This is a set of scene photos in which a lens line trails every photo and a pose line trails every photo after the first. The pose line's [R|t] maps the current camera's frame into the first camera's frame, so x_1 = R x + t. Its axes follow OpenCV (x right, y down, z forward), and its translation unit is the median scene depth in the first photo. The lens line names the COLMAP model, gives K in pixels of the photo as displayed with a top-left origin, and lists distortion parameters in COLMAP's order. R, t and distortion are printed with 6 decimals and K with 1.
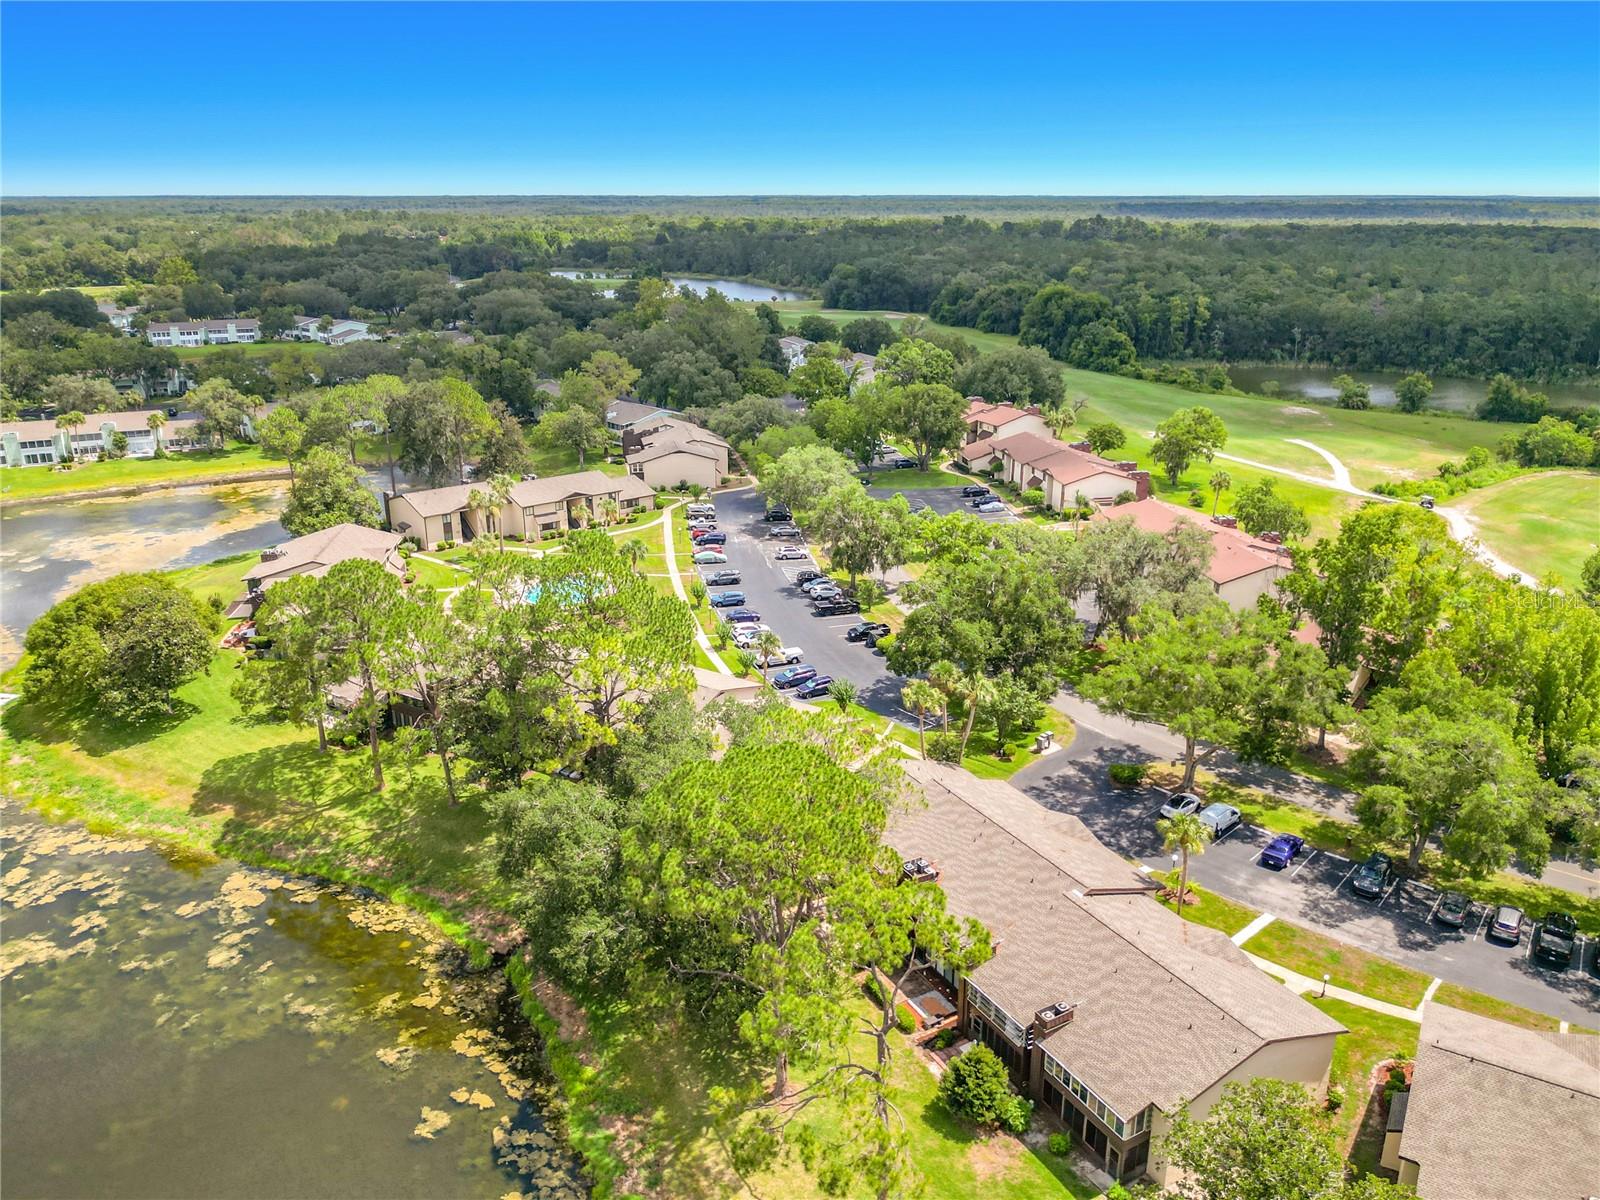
lens RADIAL K [[1172.2, 0, 800.0], [0, 1172.2, 600.0], [0, 0, 1]] dist [0.045843, -0.076220]
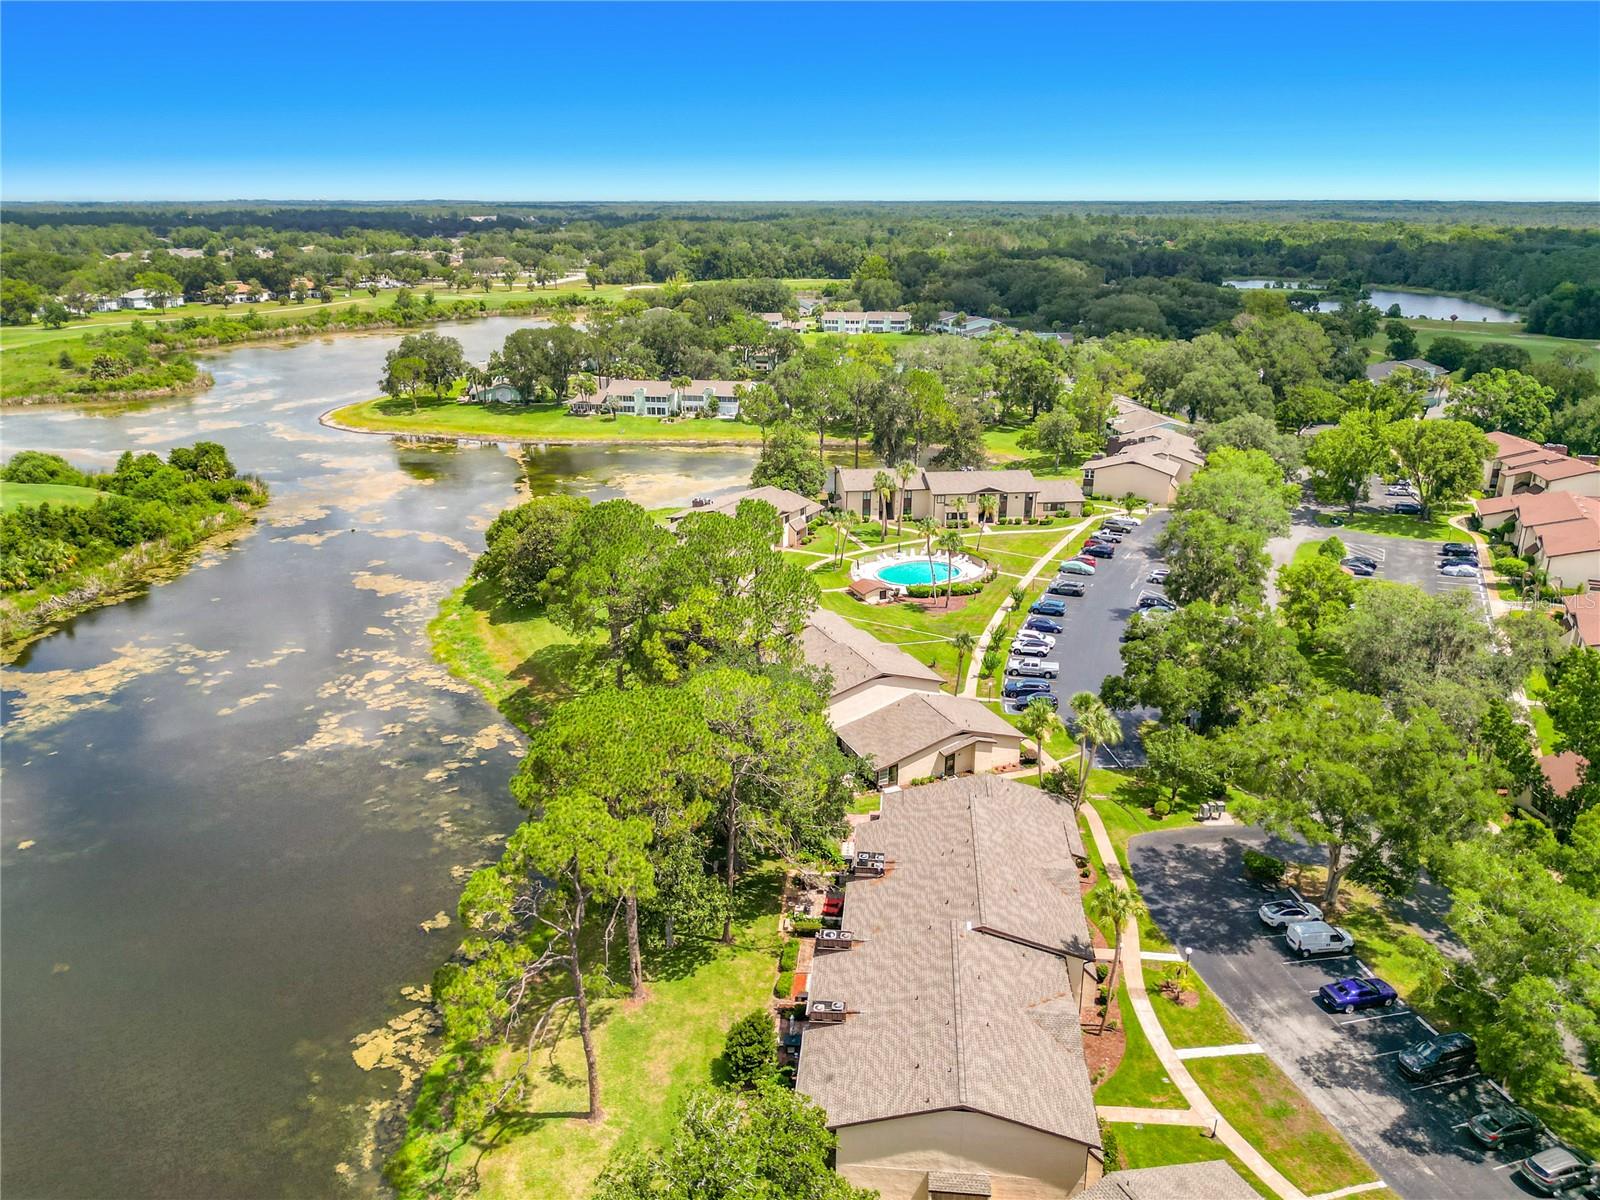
lens RADIAL K [[1172.2, 0, 800.0], [0, 1172.2, 600.0], [0, 0, 1]] dist [0.045843, -0.076220]
pose [[0.827355, 0.180554, -0.531869, 0.187756], [-0.182610, 0.981950, 0.049281, -0.011494], [0.531166, 0.056352, 0.845392, 0.030186]]
